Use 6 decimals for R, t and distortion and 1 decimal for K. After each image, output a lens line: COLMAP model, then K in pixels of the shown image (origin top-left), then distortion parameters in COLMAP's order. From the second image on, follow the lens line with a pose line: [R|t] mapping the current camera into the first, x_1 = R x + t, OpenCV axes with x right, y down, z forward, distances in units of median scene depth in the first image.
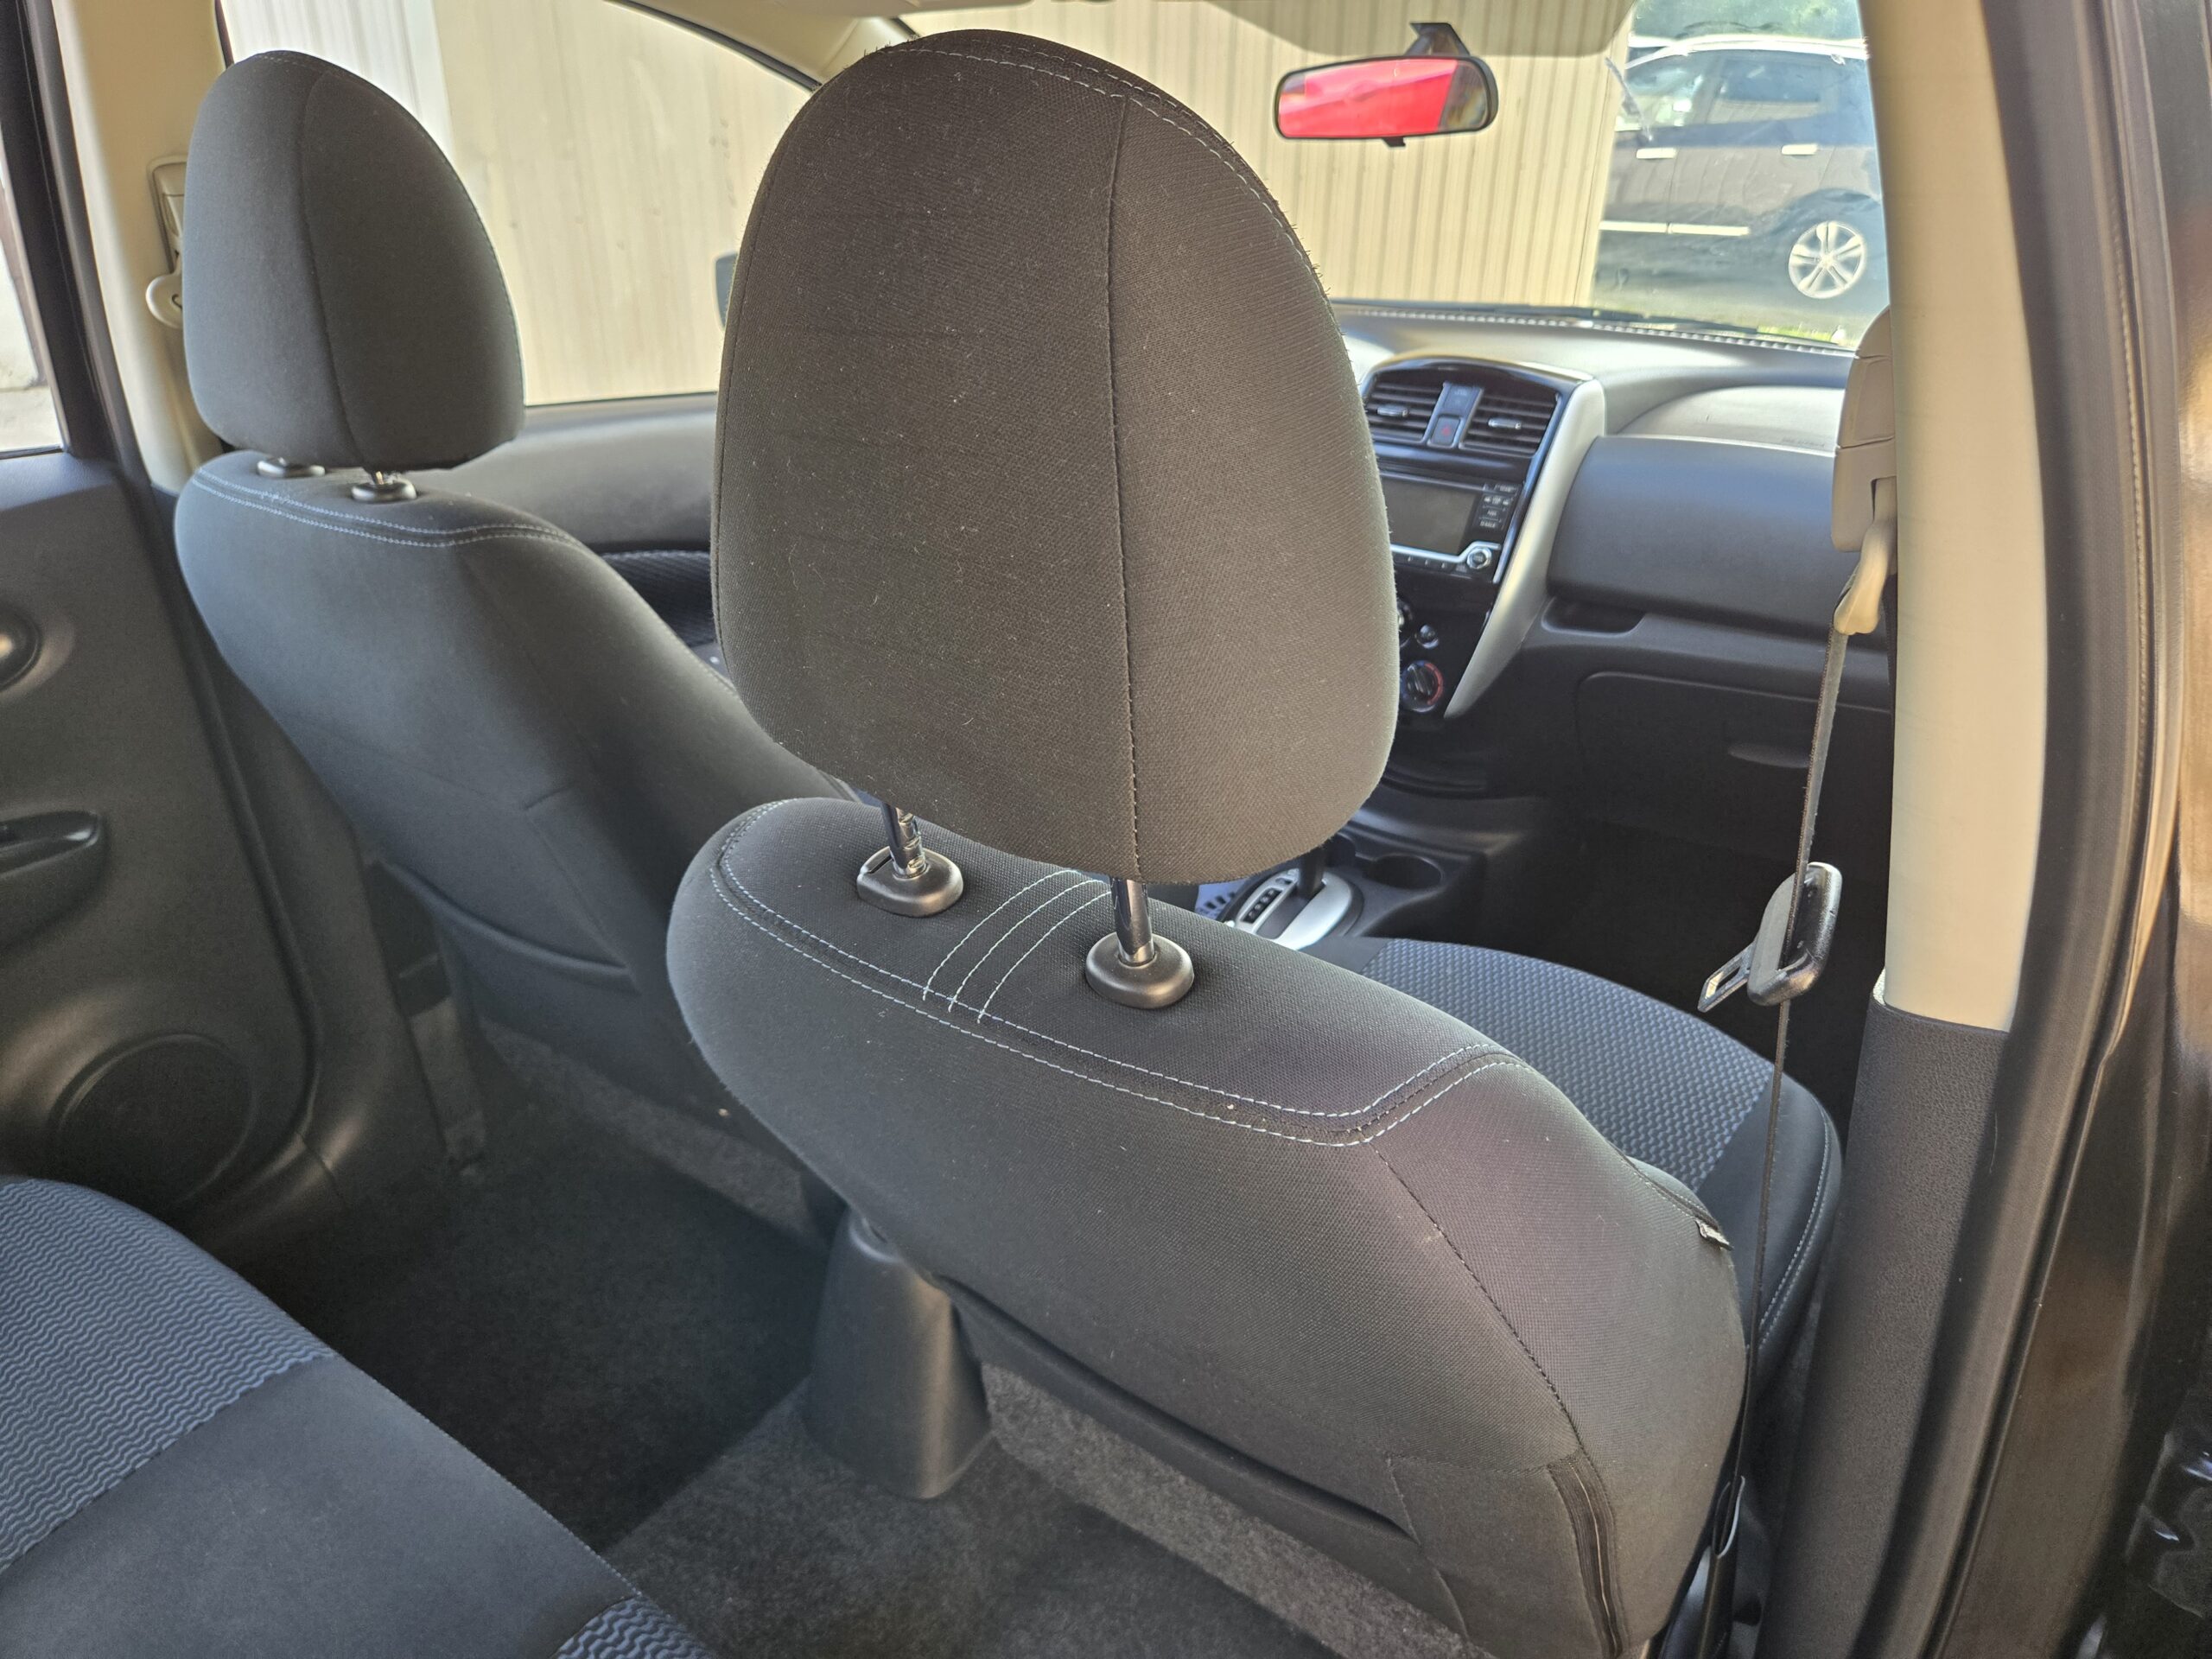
lens RADIAL K [[1491.9, 0, 1112.7], [0, 1491.9, 828.7], [0, 0, 1]] dist [0.065958, -0.055572]
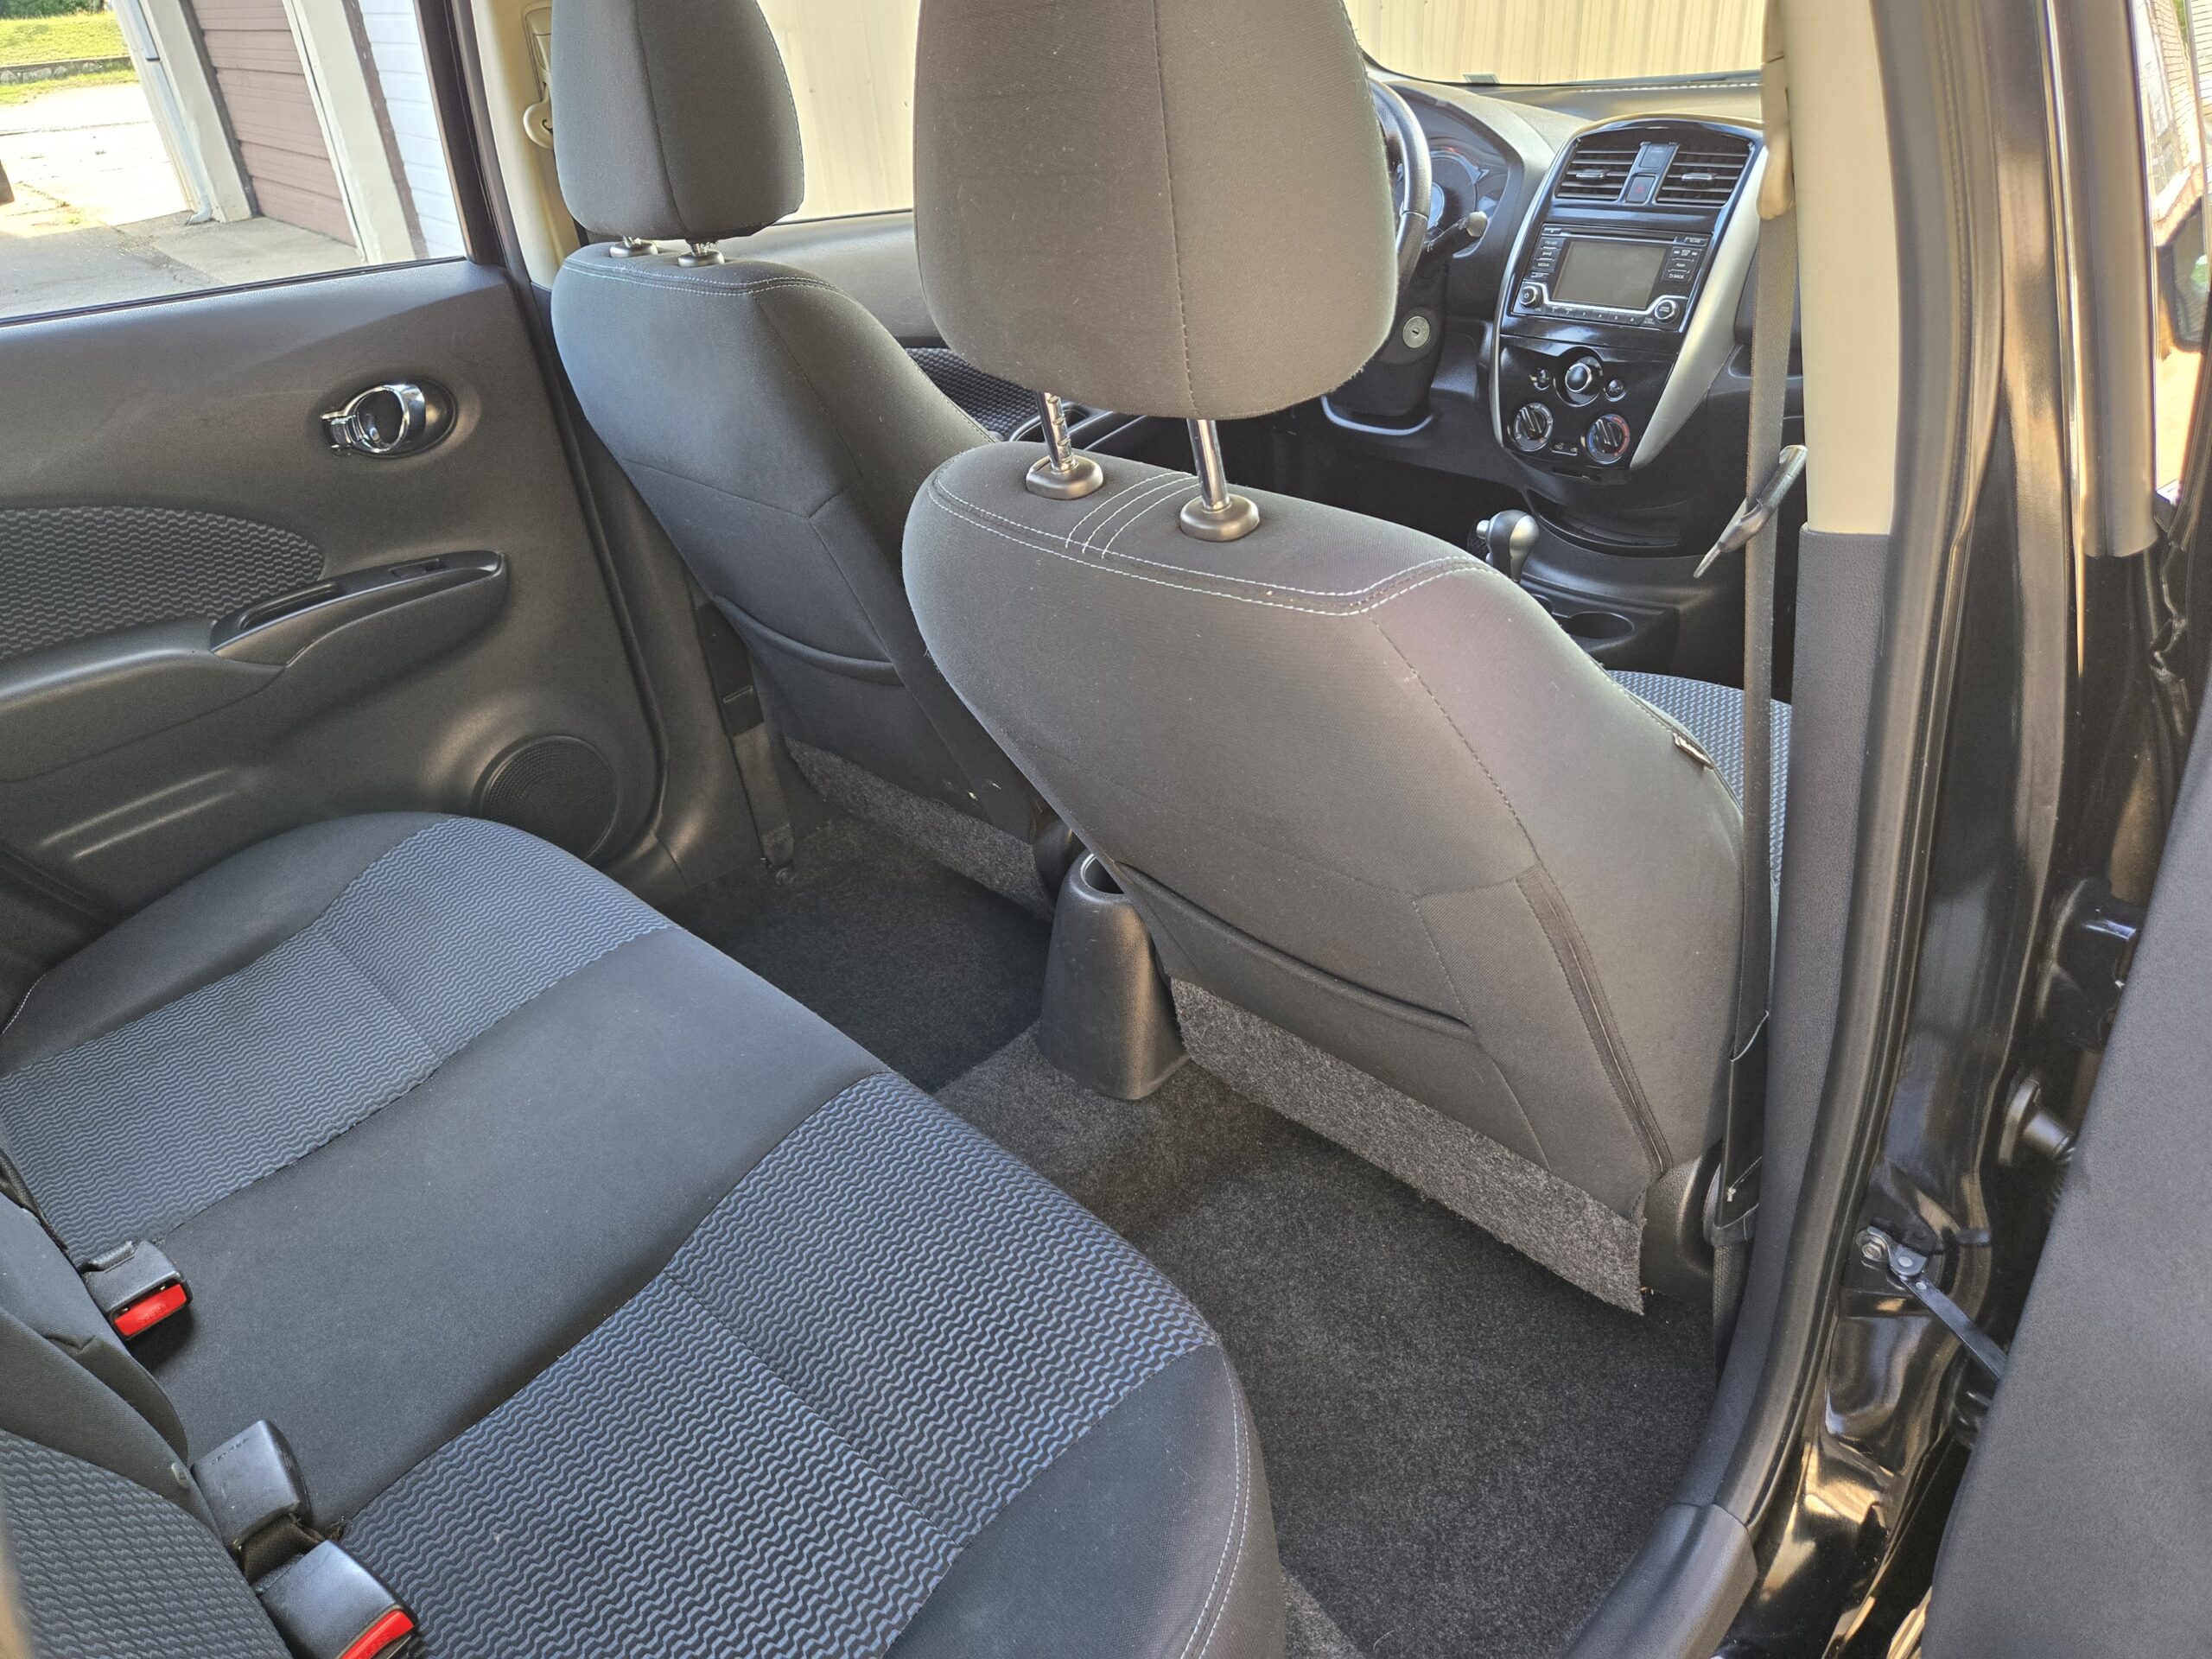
lens RADIAL K [[1491.9, 0, 1120.9], [0, 1491.9, 821.1], [0, 0, 1]] dist [0.065958, -0.055572]
pose [[0.982557, 0.015991, -0.185274, 0.082666], [-0.002547, 0.997360, 0.072575, 0.120260], [0.185945, -0.070837, 0.980003, -0.162488]]
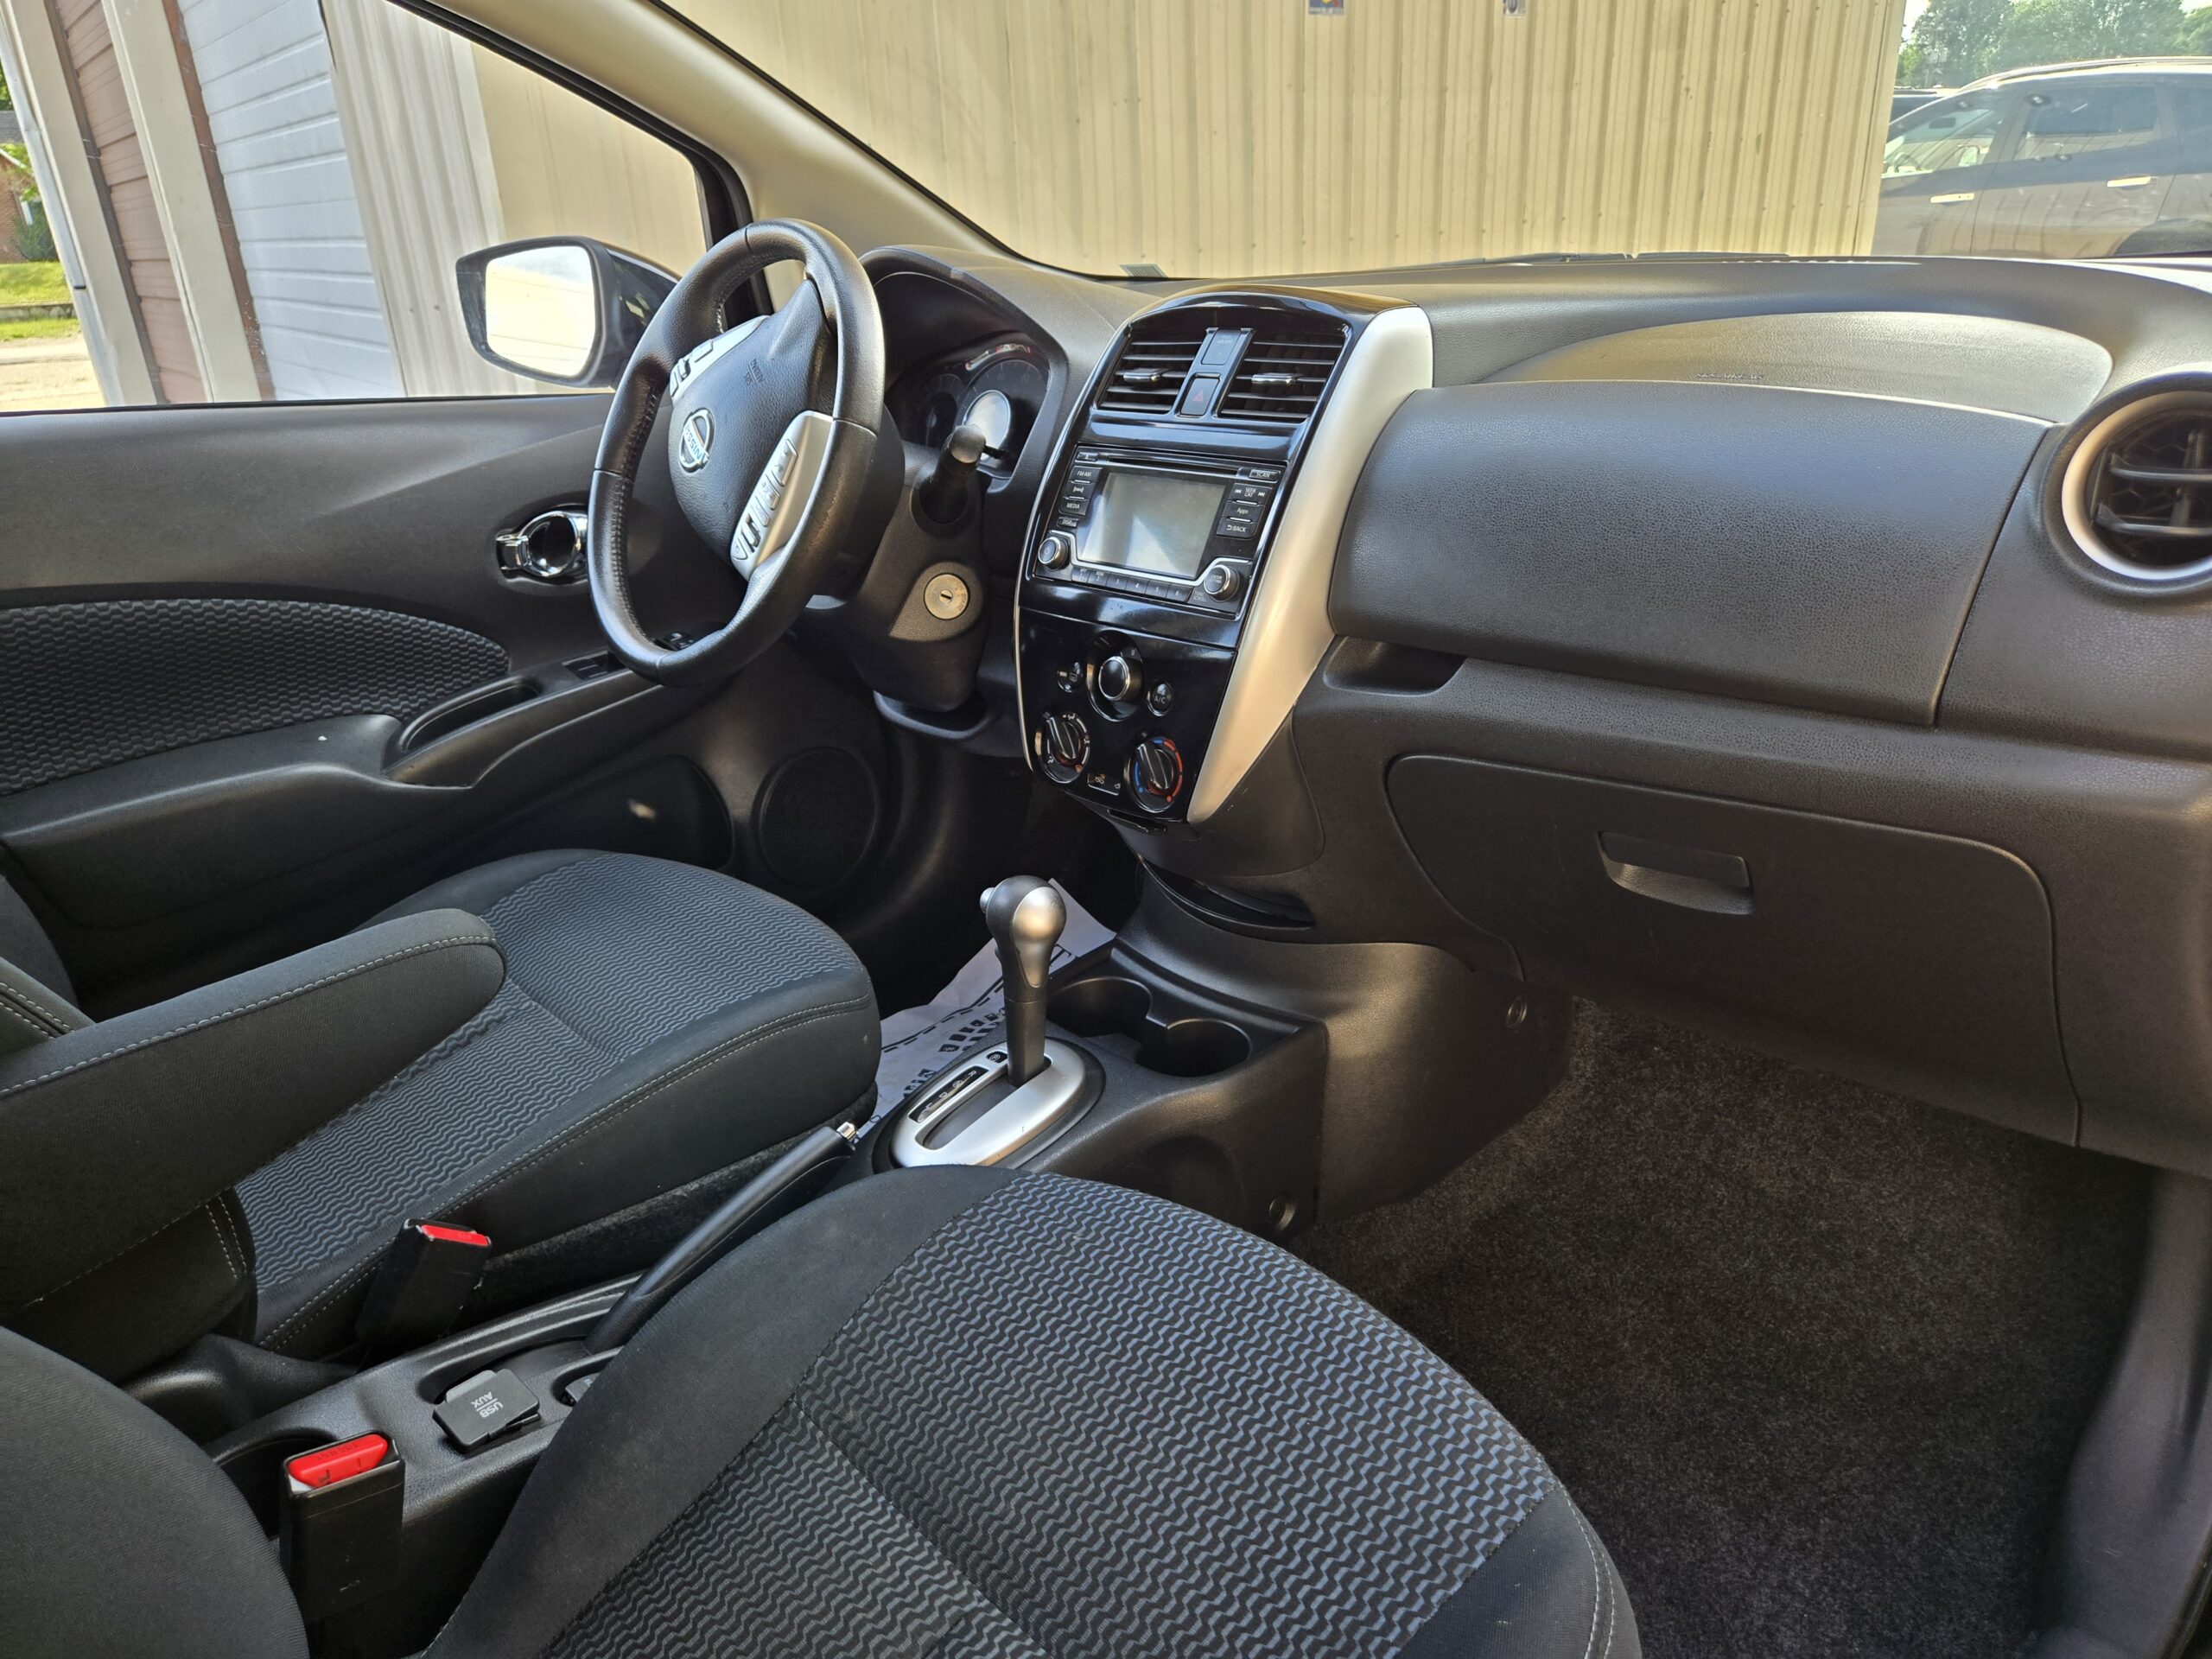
lens RADIAL K [[1491.9, 0, 1100.2], [0, 1491.9, 841.4], [0, 0, 1]] dist [0.065958, -0.055572]
pose [[0.980368, 0.010668, -0.196888, 0.378833], [-0.022968, 0.997916, -0.060297, -0.028636], [0.195835, 0.063635, 0.978570, 0.416163]]
